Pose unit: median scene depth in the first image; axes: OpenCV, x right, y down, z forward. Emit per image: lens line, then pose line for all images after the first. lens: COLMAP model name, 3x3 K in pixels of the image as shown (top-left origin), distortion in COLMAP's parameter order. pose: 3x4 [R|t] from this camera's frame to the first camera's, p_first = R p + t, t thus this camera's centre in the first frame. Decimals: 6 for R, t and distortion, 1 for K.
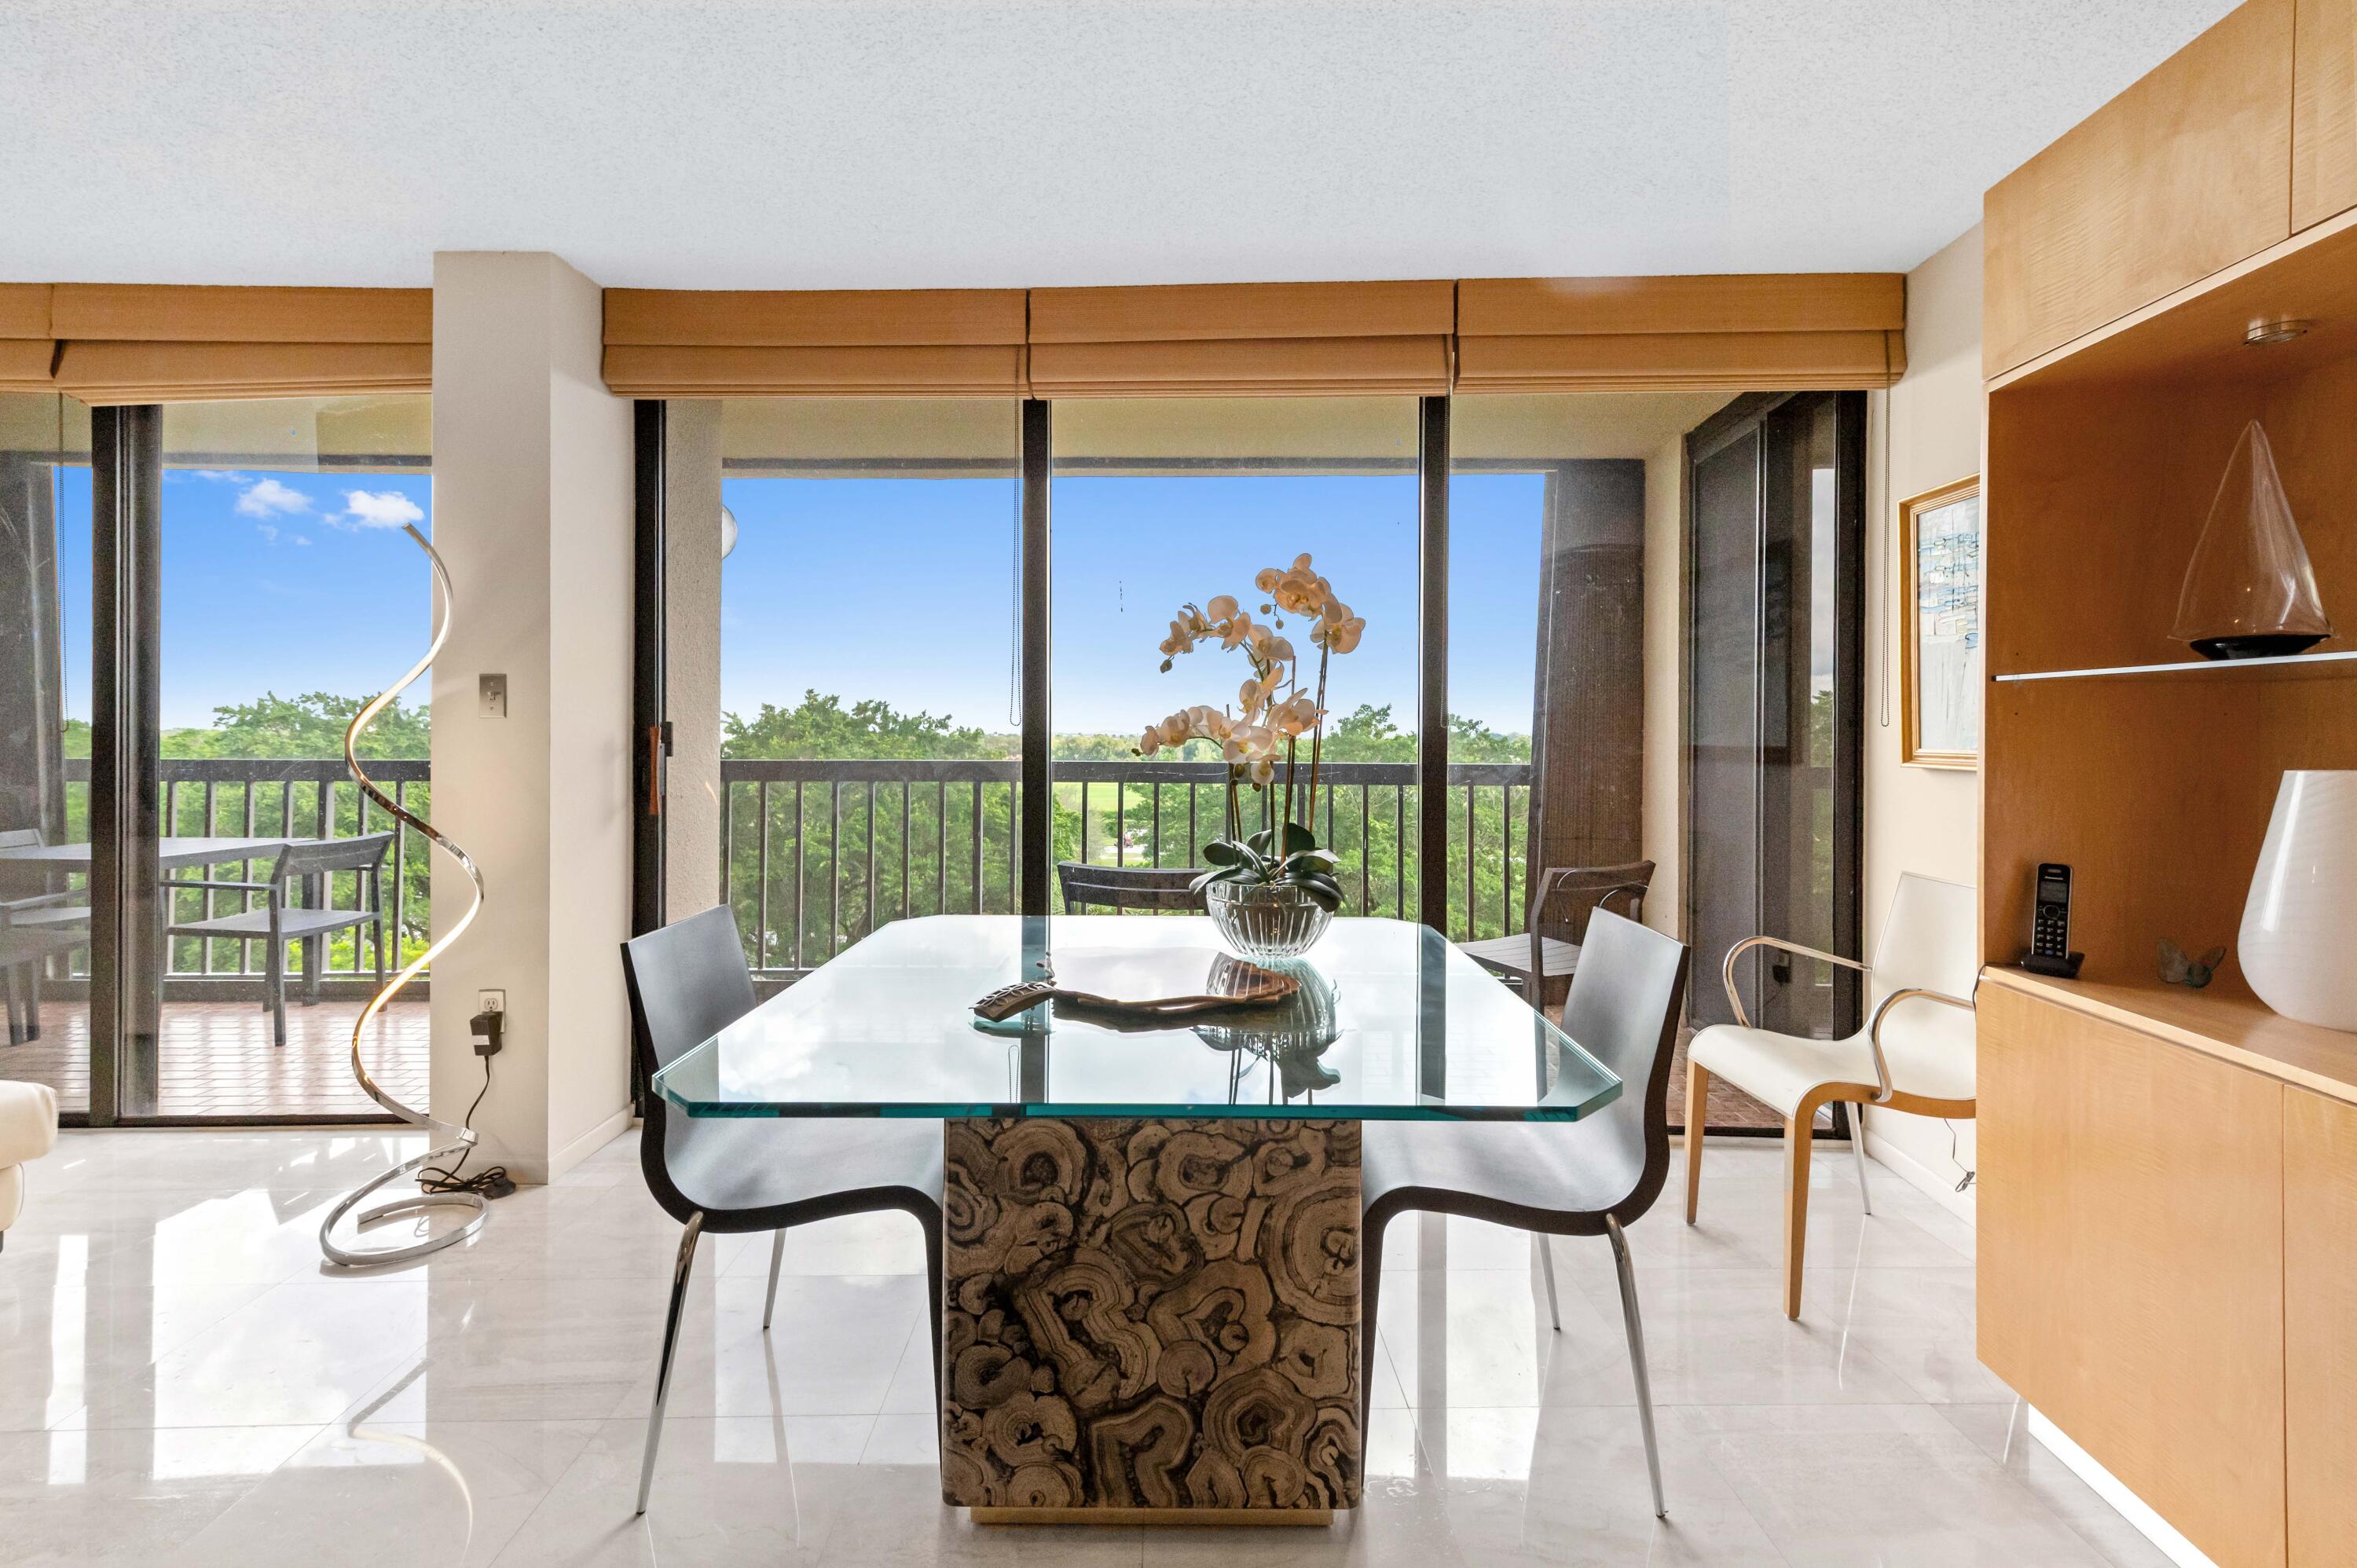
lens RADIAL K [[1140.7, 0, 1171.1], [0, 1140.7, 727.7], [0, 0, 1]] dist [0.016561, 0.000040]
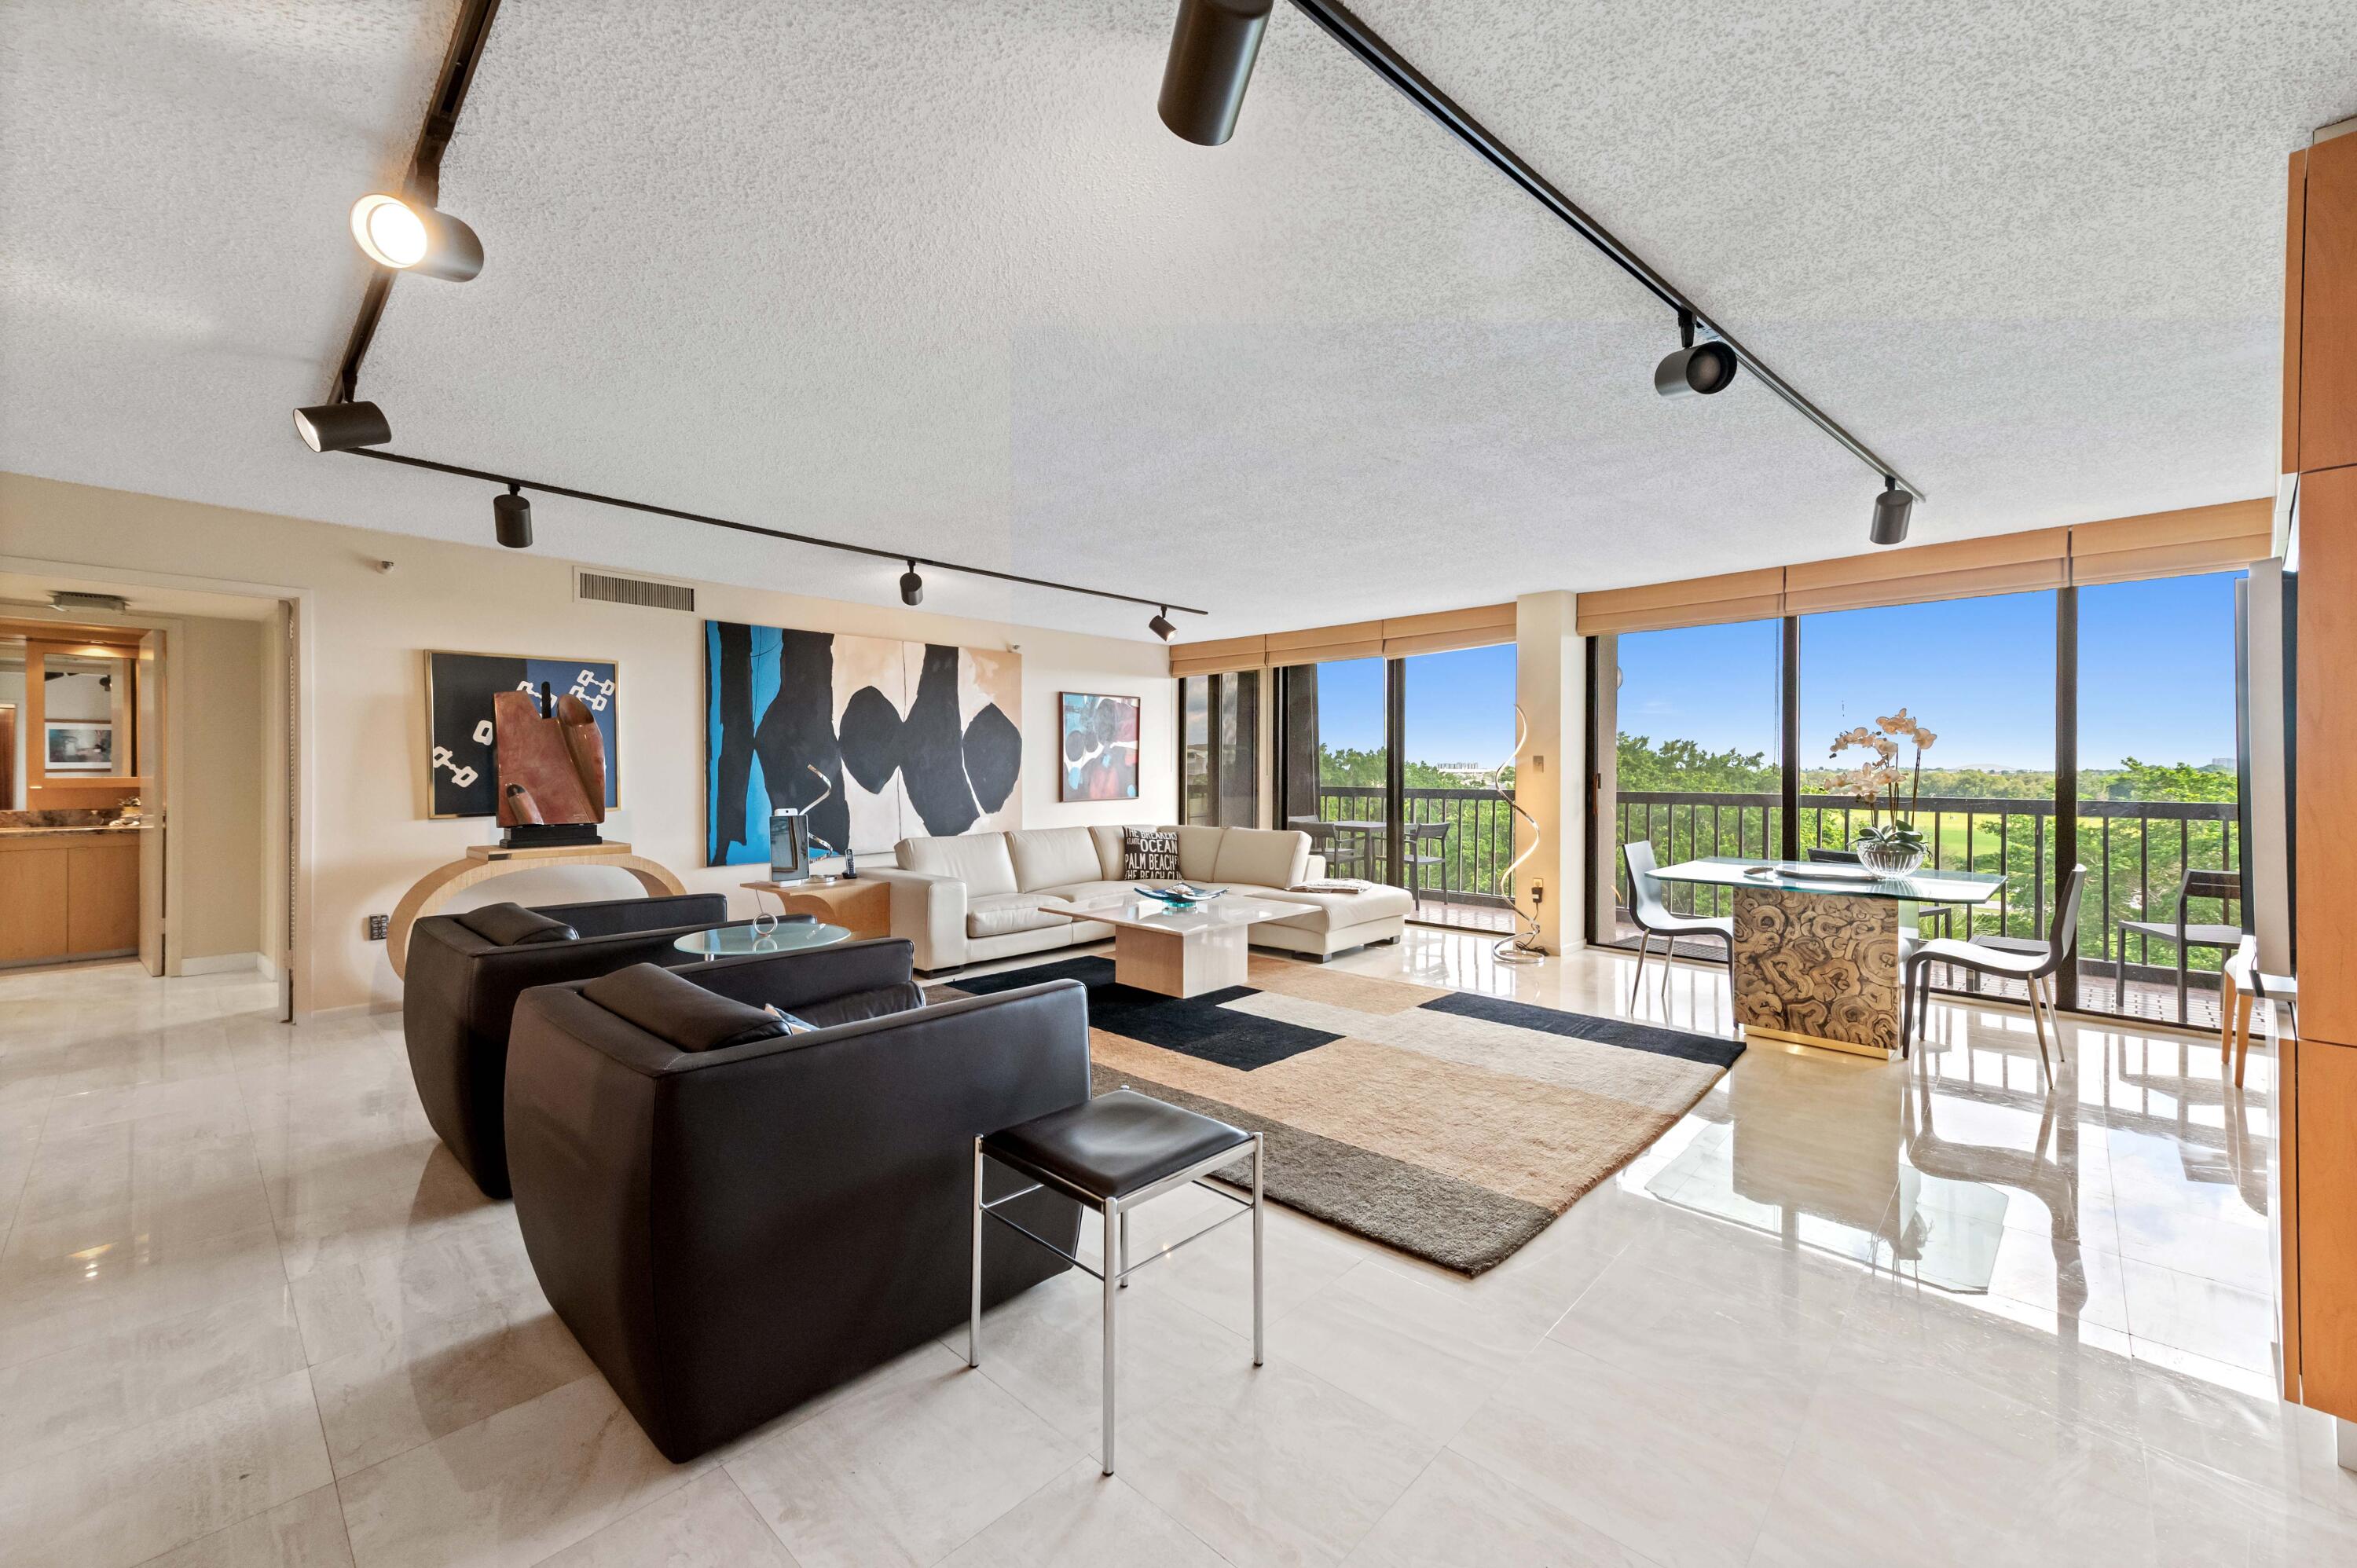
lens RADIAL K [[957.5, 0, 1167.2], [0, 957.5, 762.6], [0, 0, 1]] dist [0.001391, 0.000012]
pose [[0.733965, -0.005577, -0.679165, 0.460016], [0.003653, 0.999984, -0.004264, -0.044492], [0.679178, 0.000648, 0.733974, -2.031687]]
